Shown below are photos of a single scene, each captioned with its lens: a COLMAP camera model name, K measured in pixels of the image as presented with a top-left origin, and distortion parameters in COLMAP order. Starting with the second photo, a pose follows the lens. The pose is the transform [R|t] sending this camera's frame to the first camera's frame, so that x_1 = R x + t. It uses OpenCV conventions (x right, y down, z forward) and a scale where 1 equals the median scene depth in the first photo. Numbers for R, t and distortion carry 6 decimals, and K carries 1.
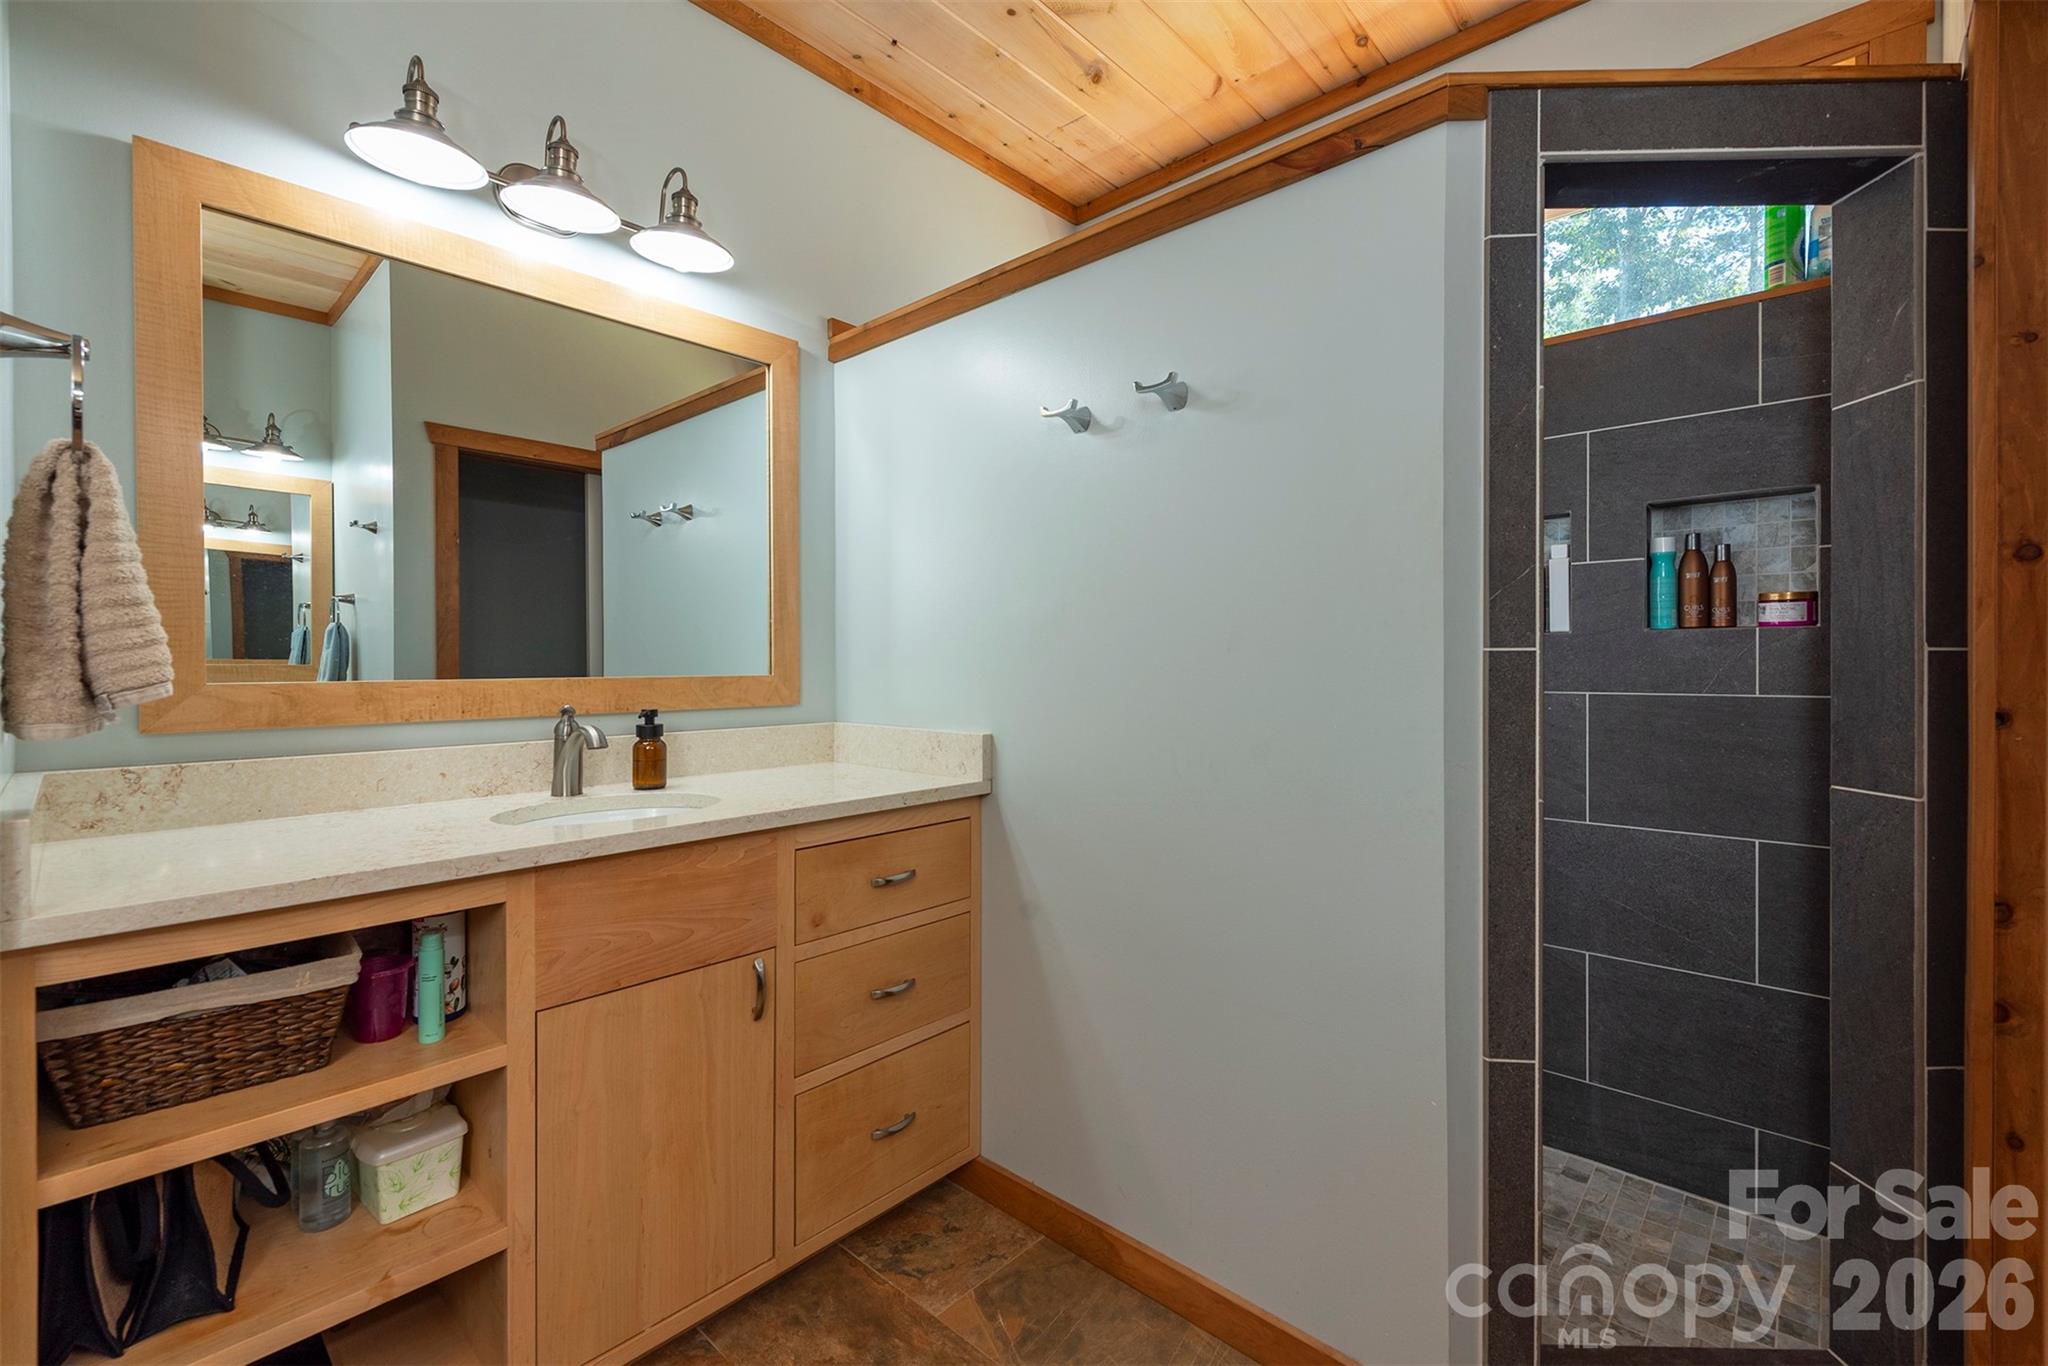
lens RADIAL K [[878.4, 0, 1019.4], [0, 878.4, 670.3], [0, 0, 1]] dist [0.004595, -0.000599]
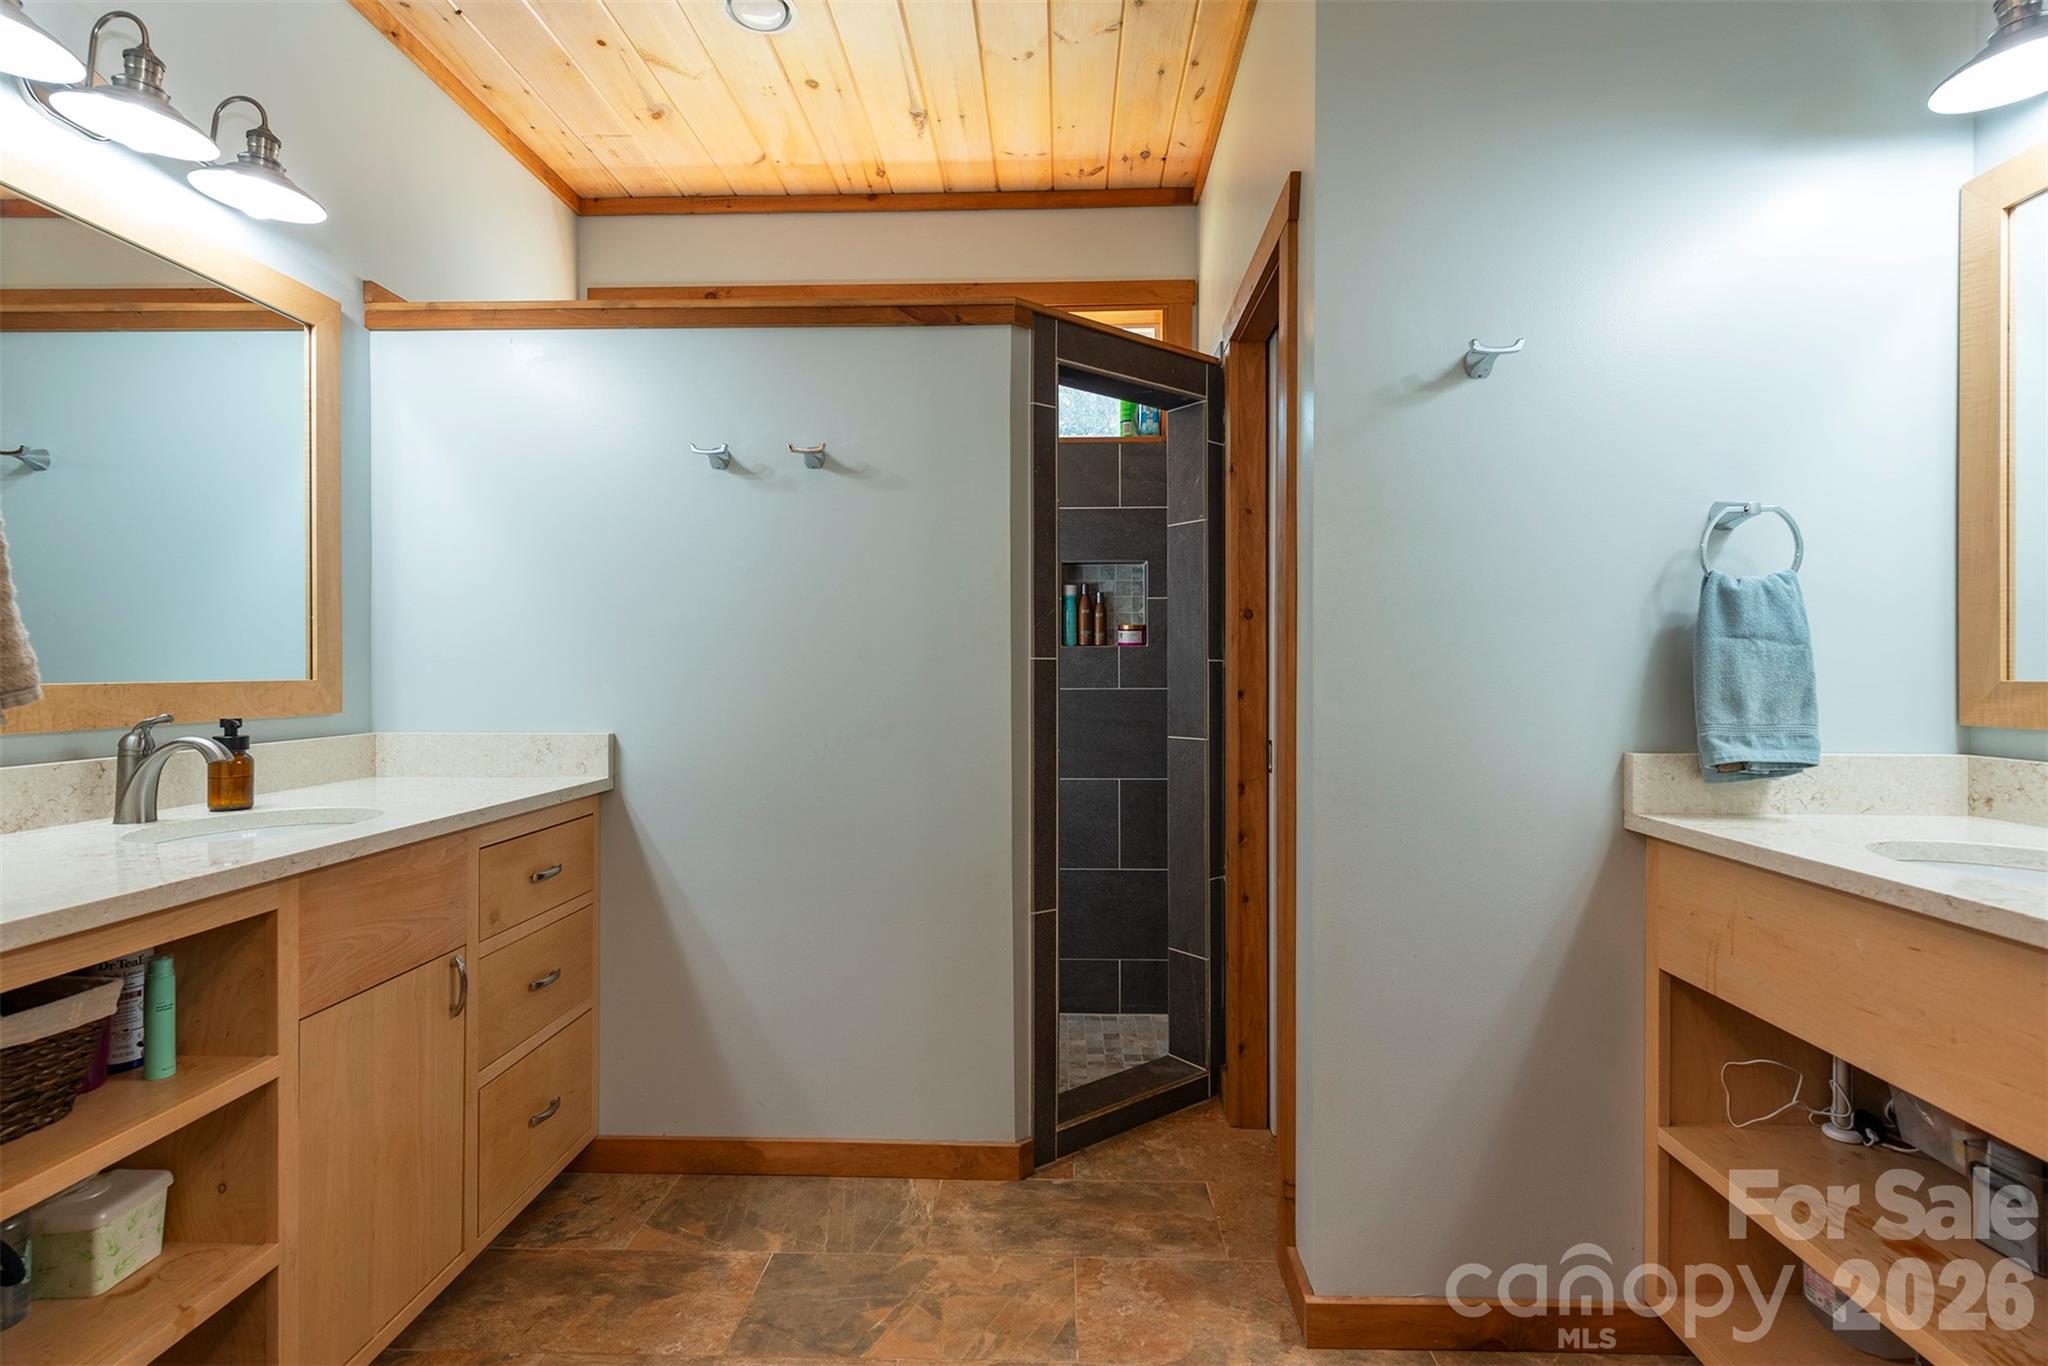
lens RADIAL K [[1043.8, 0, 1026.4], [0, 1043.8, 678.0], [0, 0, 1]] dist [0.001481, -0.001473]
pose [[0.750823, -0.003406, 0.660494, -0.546711], [0.004654, 0.999989, -0.000133, 0.008750], [-0.660487, 0.003174, 0.750831, -0.314123]]
